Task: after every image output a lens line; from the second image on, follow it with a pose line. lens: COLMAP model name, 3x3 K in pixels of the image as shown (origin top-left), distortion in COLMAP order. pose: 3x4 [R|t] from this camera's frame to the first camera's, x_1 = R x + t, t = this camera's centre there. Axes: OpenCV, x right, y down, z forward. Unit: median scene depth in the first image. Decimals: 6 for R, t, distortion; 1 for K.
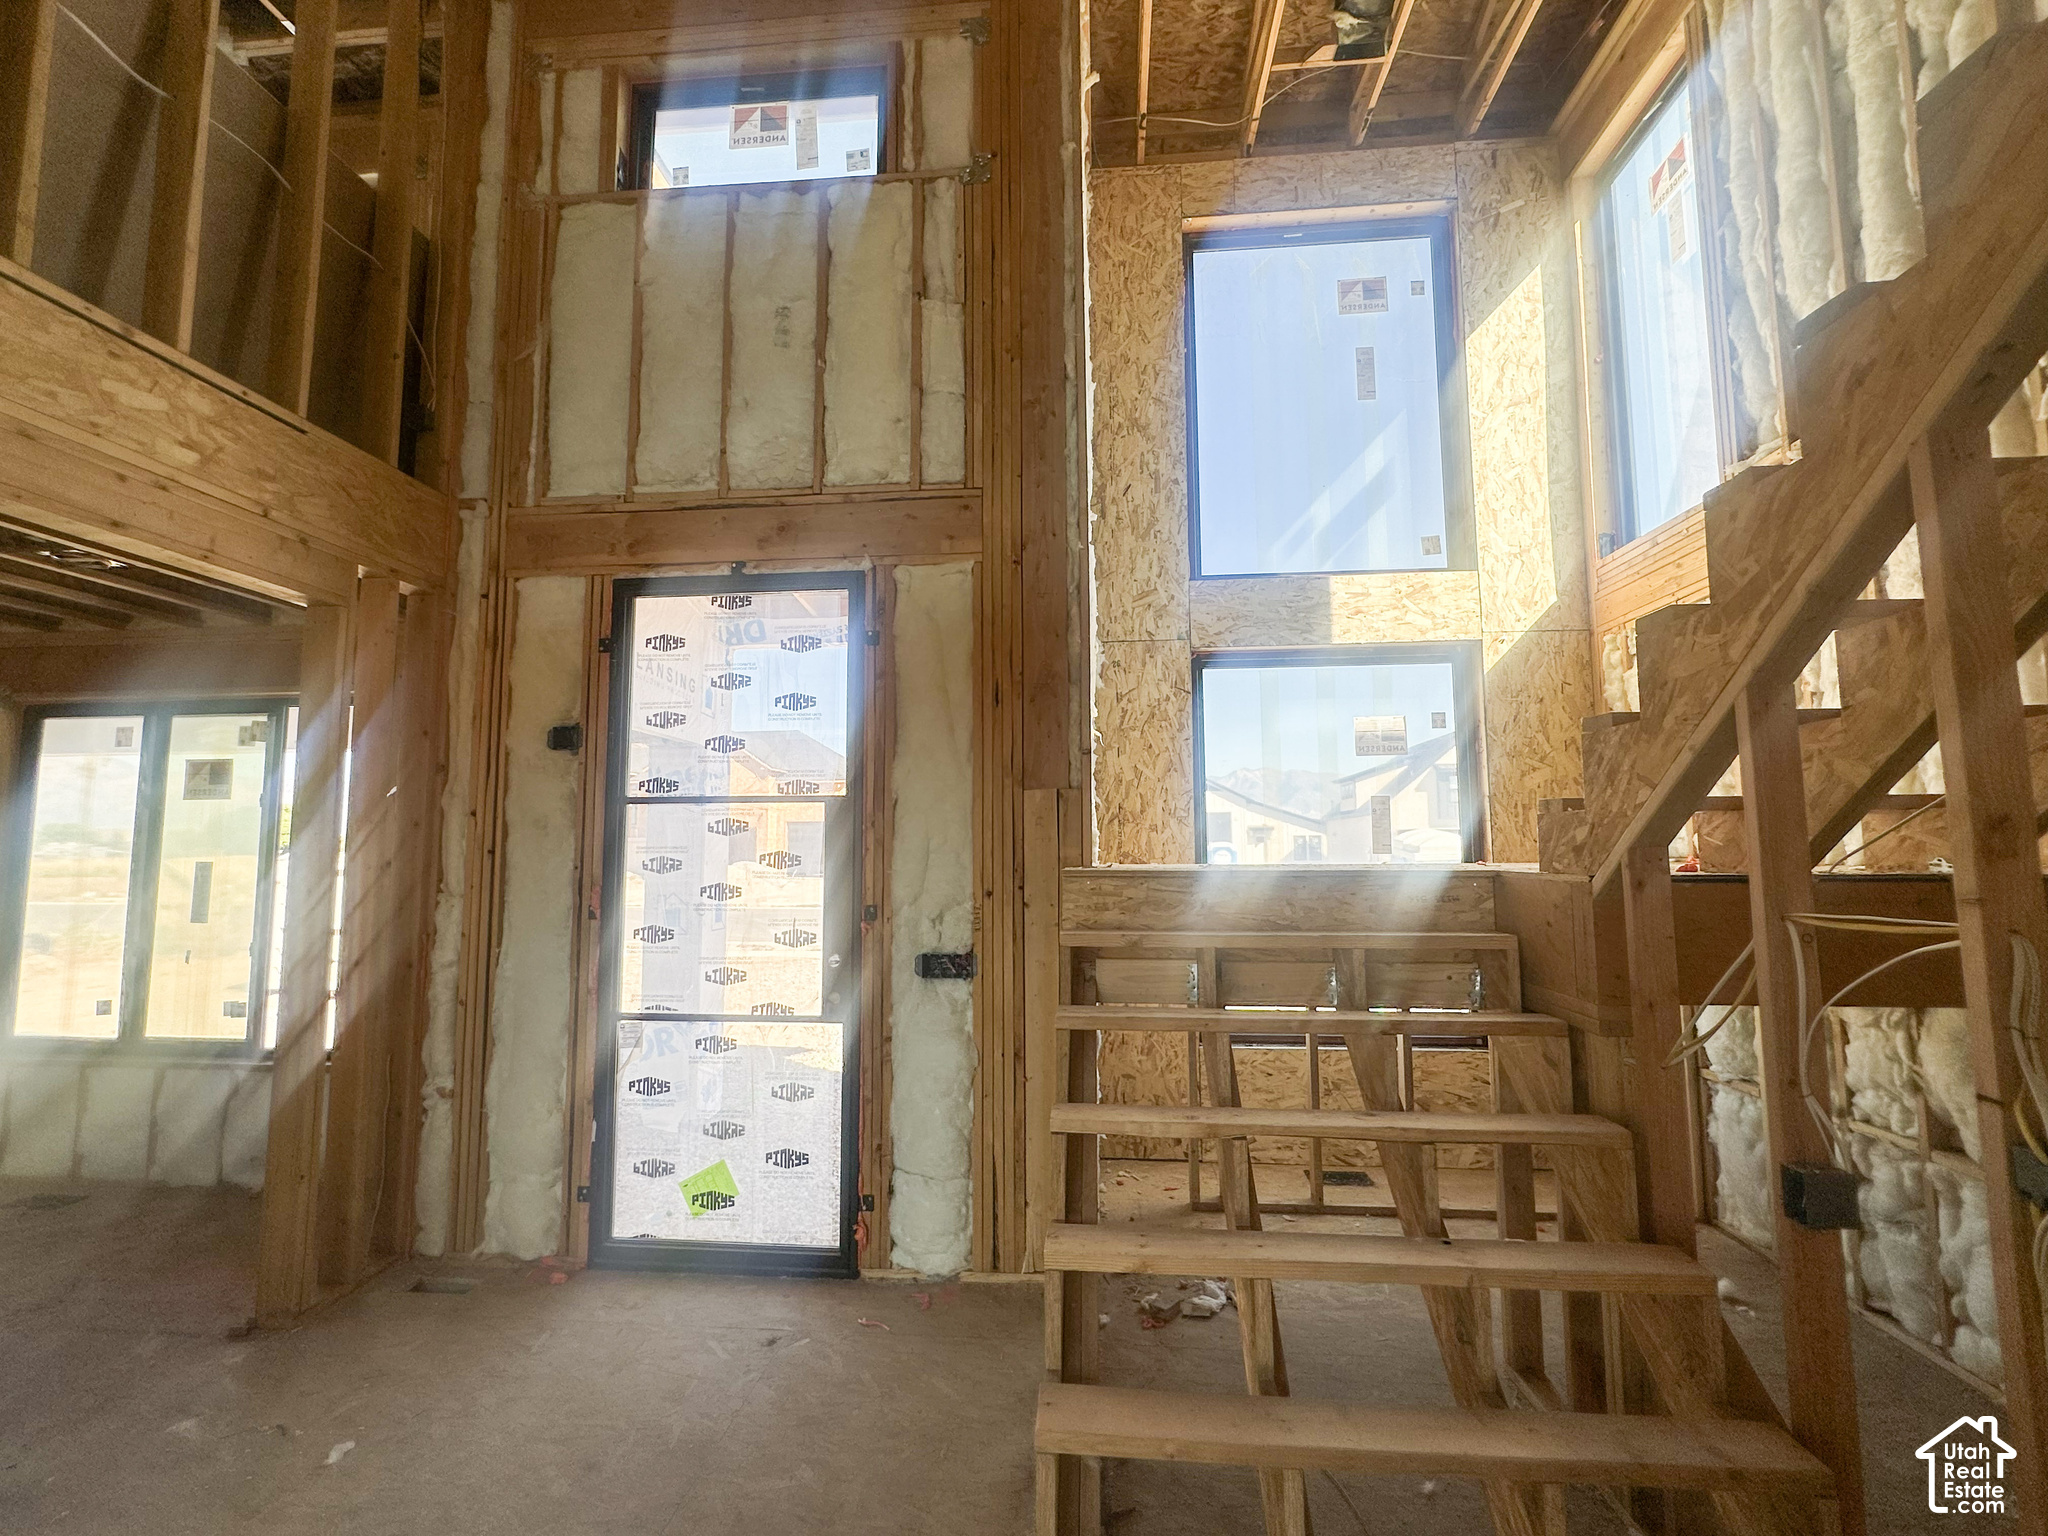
lens RADIAL K [[883.8, 0, 1024.0], [0, 883.8, 768.0], [0, 0, 1]] dist [-0.001248, -0.000045]
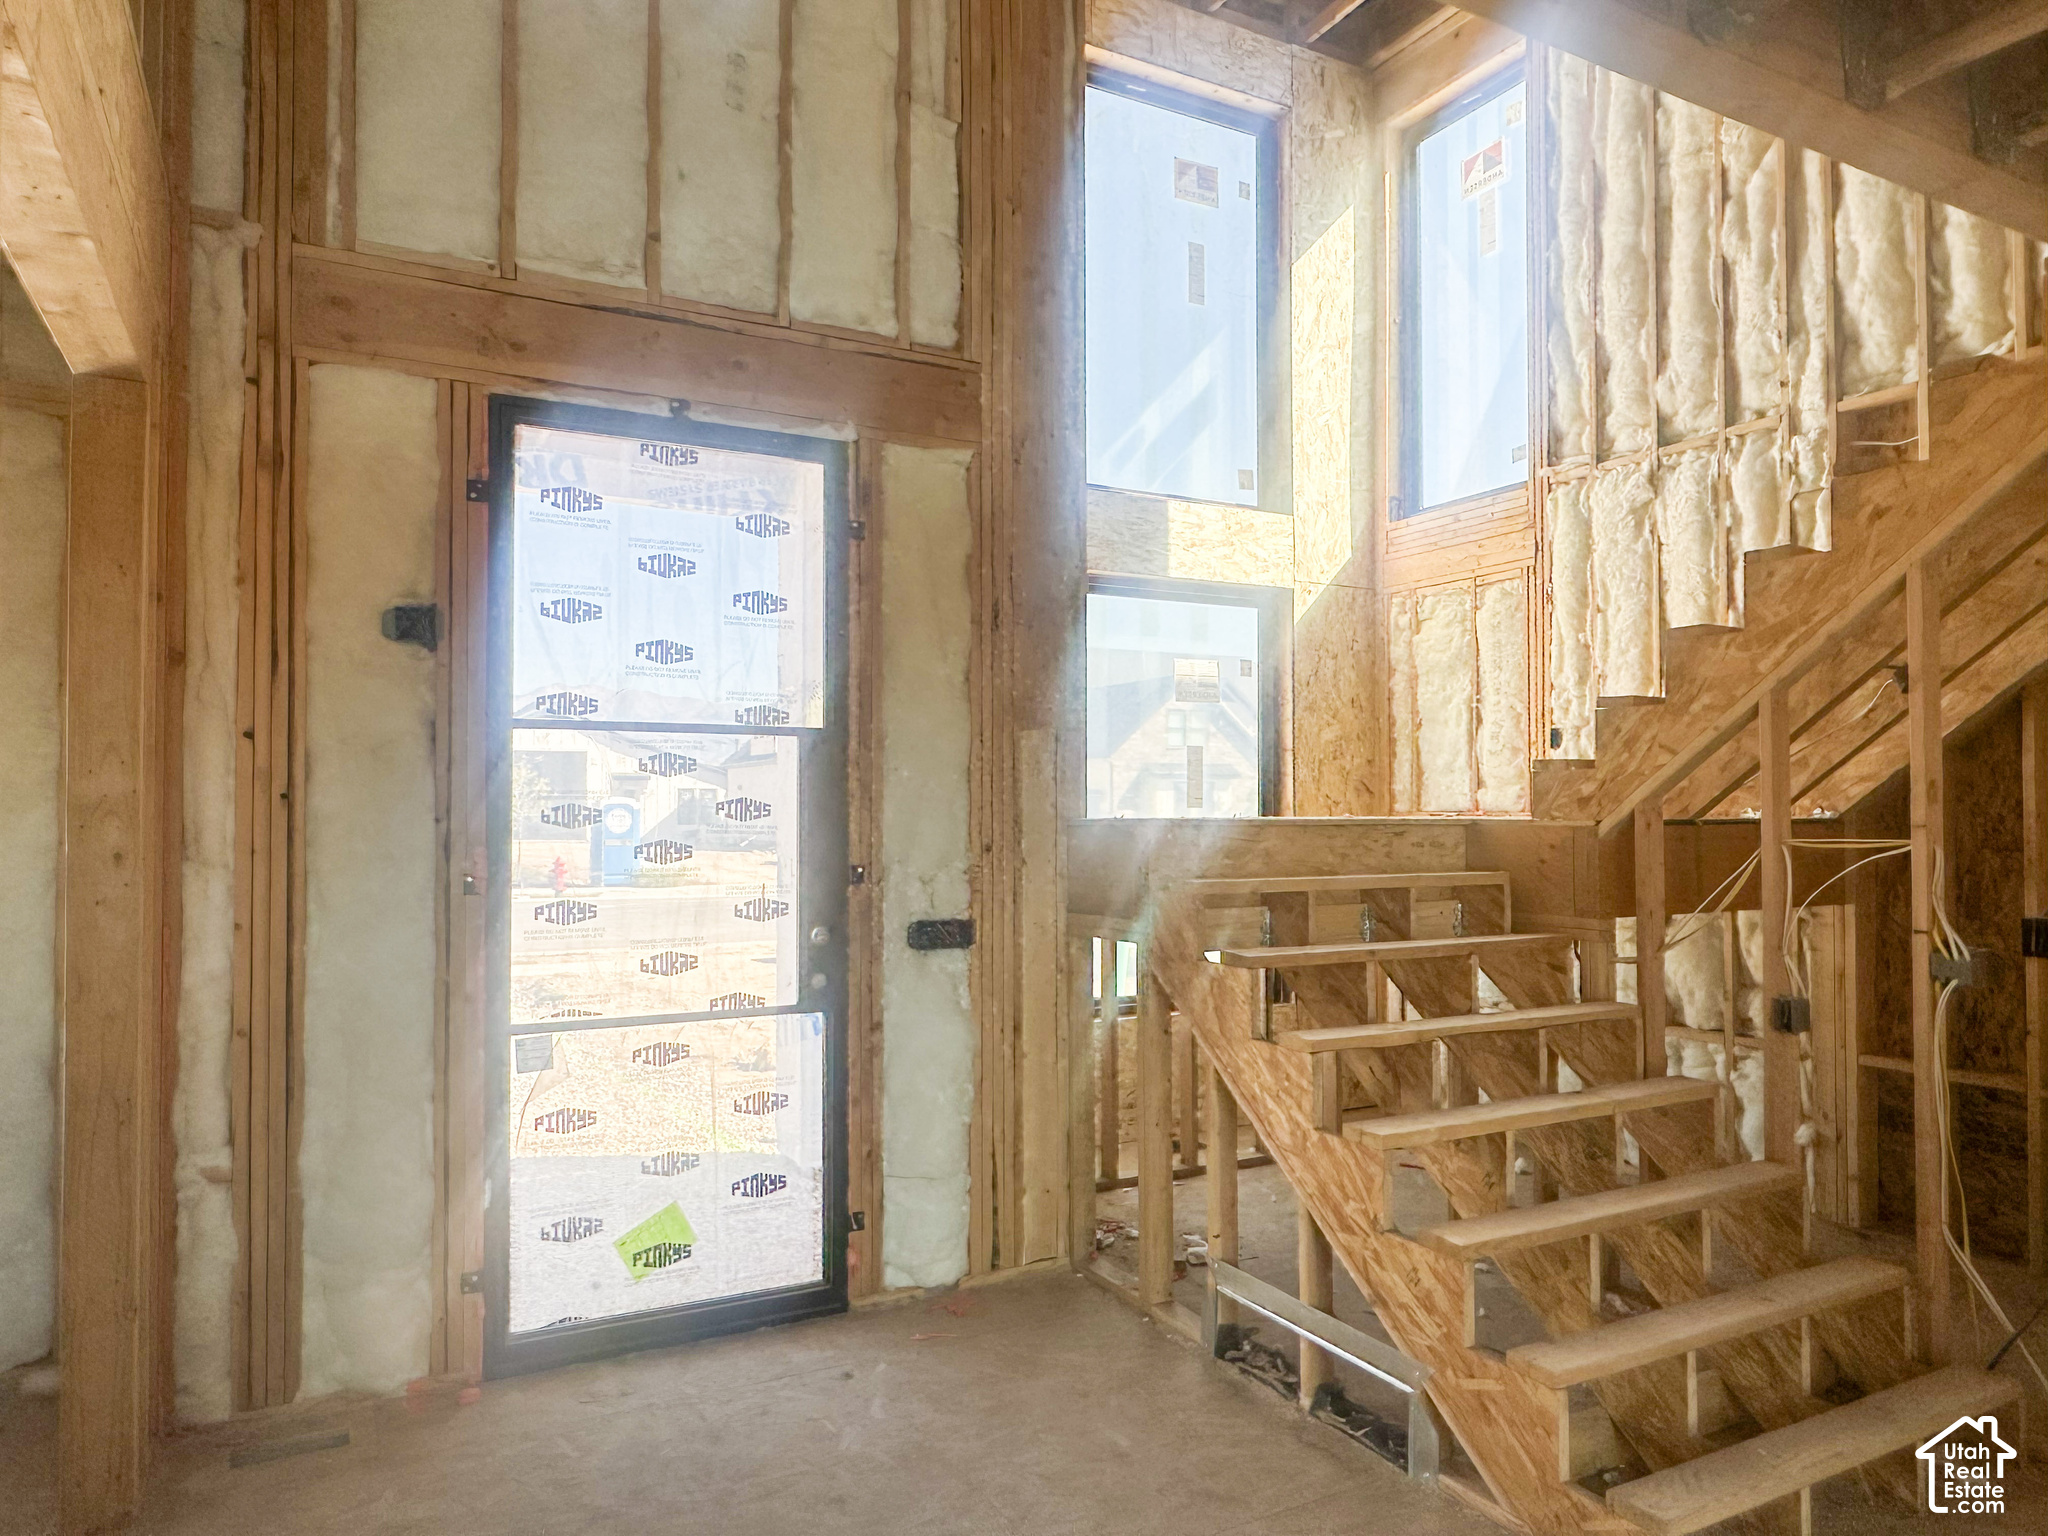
lens RADIAL K [[1333.1, 0, 1025.4], [0, 1333.1, 779.3], [0, 0, 1]] dist [-0.002207, -0.000971]
pose [[0.832704, 0.016699, 0.553467, -0.683615], [-0.054871, 0.997114, 0.052469, 0.003830], [-0.550993, -0.074061, 0.831217, -0.088368]]
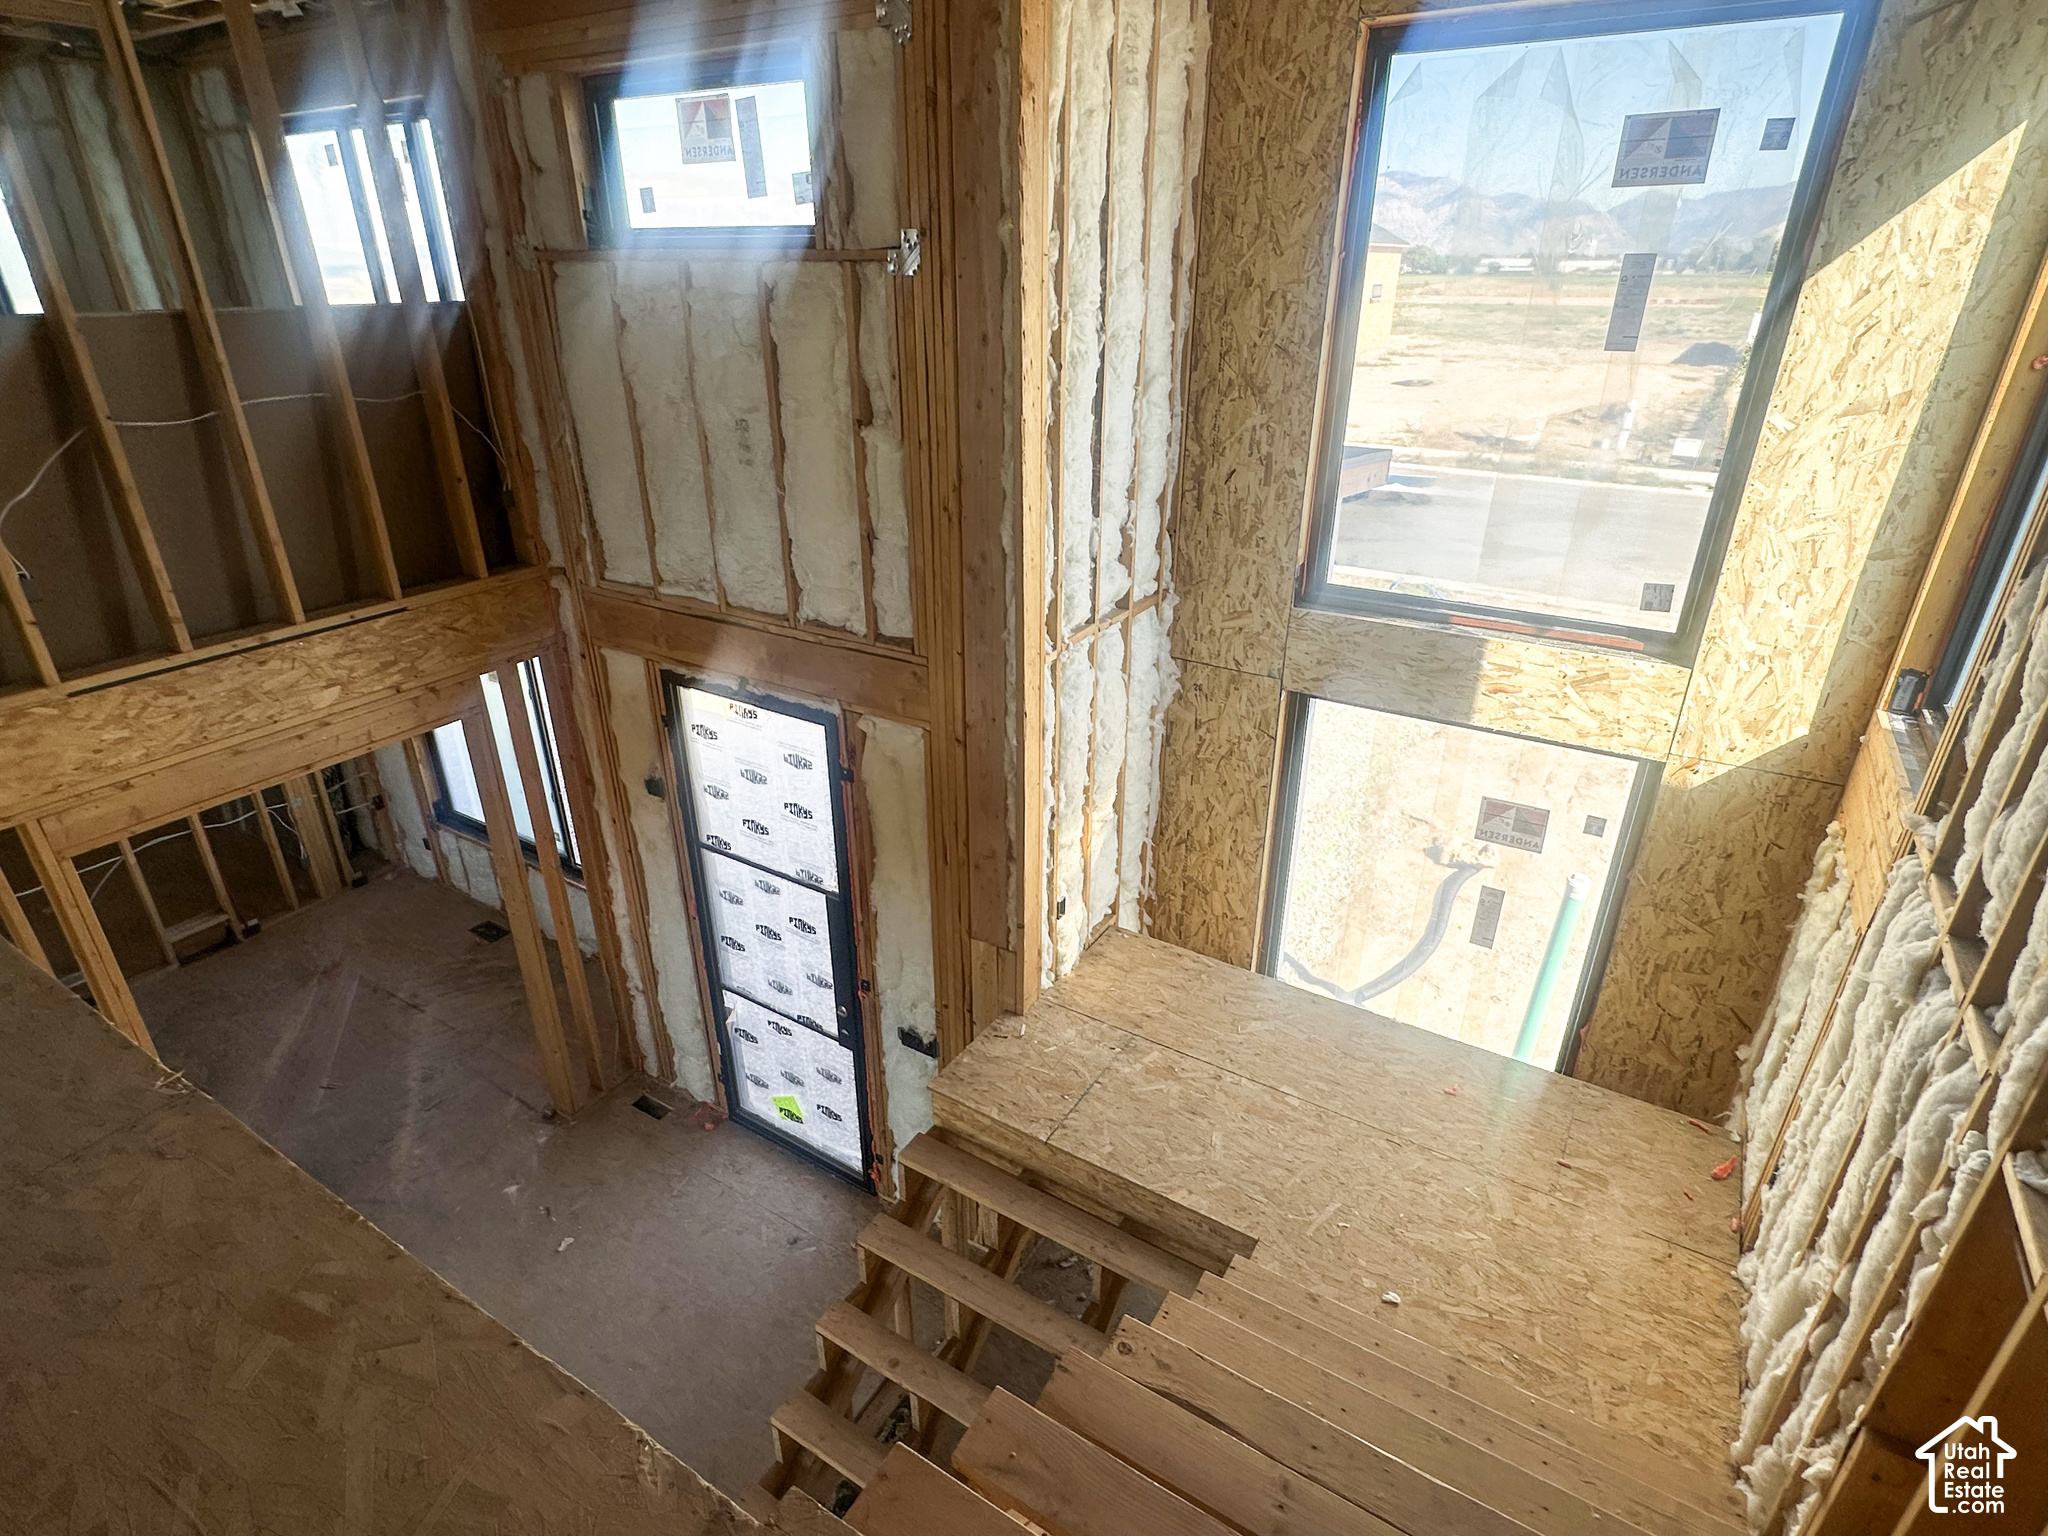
lens RADIAL K [[1061.8, 0, 1022.3], [0, 1061.8, 772.1], [0, 0, 1]] dist [-0.003223, 0.000030]
pose [[0.891697, 0.198823, -0.406628, 0.515996], [0.037598, 0.862721, 0.504281, -0.762960], [0.451069, -0.464954, 0.761810, 0.125646]]
